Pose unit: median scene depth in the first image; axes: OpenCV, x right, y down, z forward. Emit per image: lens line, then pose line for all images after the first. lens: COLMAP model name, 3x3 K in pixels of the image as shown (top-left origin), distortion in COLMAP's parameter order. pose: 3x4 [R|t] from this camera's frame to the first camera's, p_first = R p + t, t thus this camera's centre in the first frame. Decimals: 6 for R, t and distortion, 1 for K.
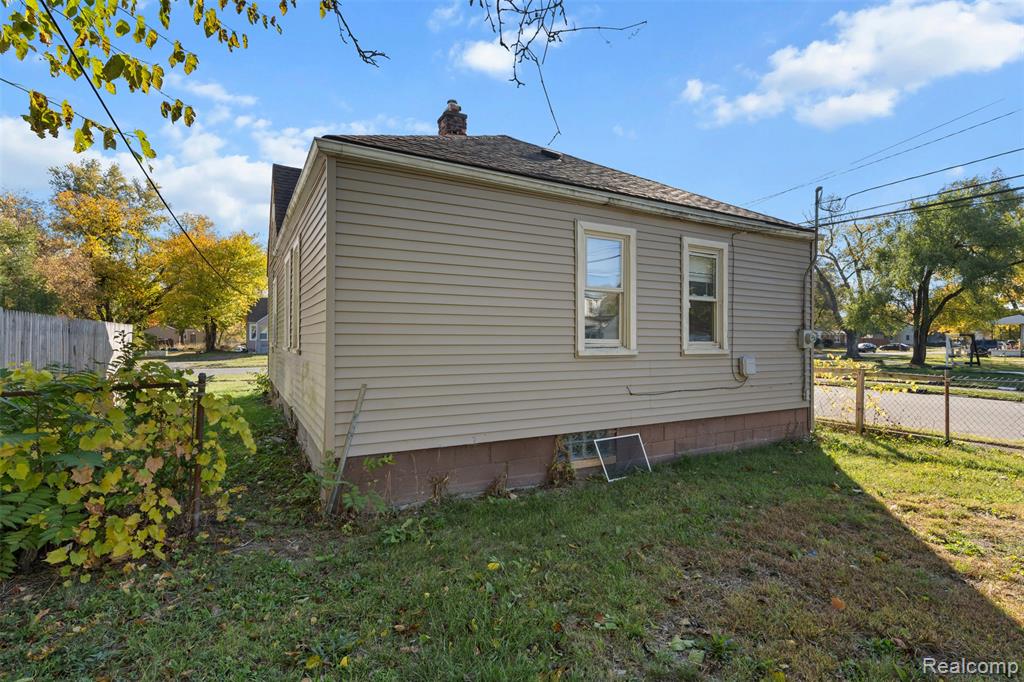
lens RADIAL K [[501.7, 0, 512.0], [0, 501.7, 341.0], [0, 0, 1]] dist [0.001684, 0.000256]
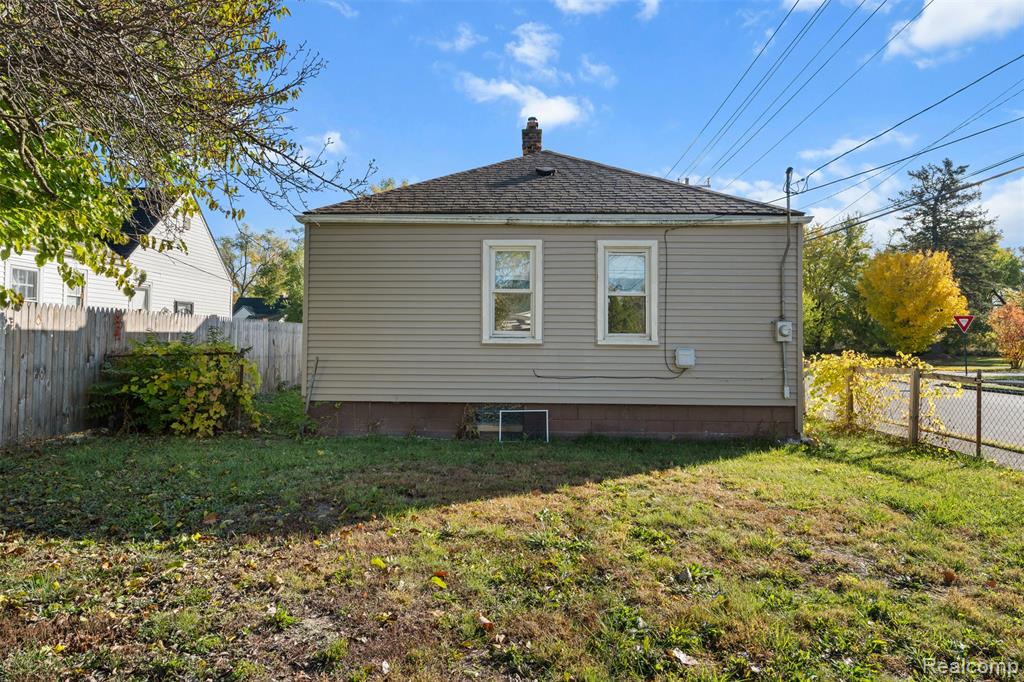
lens RADIAL K [[624.6, 0, 512.0], [0, 624.6, 341.0], [0, 0, 1]] dist [-0.001079, 0.000021]
pose [[0.853443, 0.000854, -0.521186, 0.911771], [-0.006649, 0.999935, -0.009249, 0.033247], [0.521144, 0.011359, 0.853393, -0.297751]]
